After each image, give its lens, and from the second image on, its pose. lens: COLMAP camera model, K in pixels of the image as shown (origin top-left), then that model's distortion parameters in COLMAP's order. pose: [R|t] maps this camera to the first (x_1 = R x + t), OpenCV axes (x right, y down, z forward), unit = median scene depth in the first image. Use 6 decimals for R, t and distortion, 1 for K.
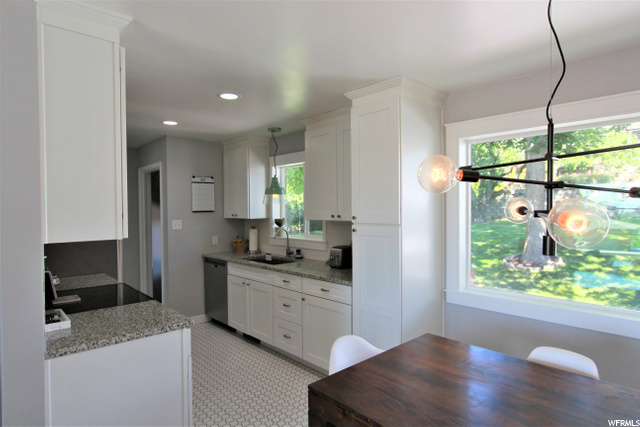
lens RADIAL K [[360.0, 0, 320.0], [0, 360.0, 213.5], [0, 0, 1]] dist [-0.000210, 0.000112]
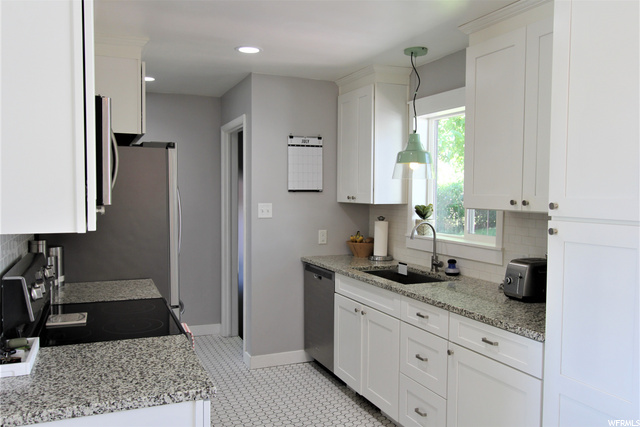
lens RADIAL K [[538.6, 0, 320.0], [0, 538.6, 213.5], [0, 0, 1]] dist [-0.000347, 0.002961]
pose [[0.943069, 0.030296, -0.331215, 0.023695], [-0.020320, 0.999231, 0.033542, 0.002255], [0.331976, -0.024902, 0.942959, 0.120647]]
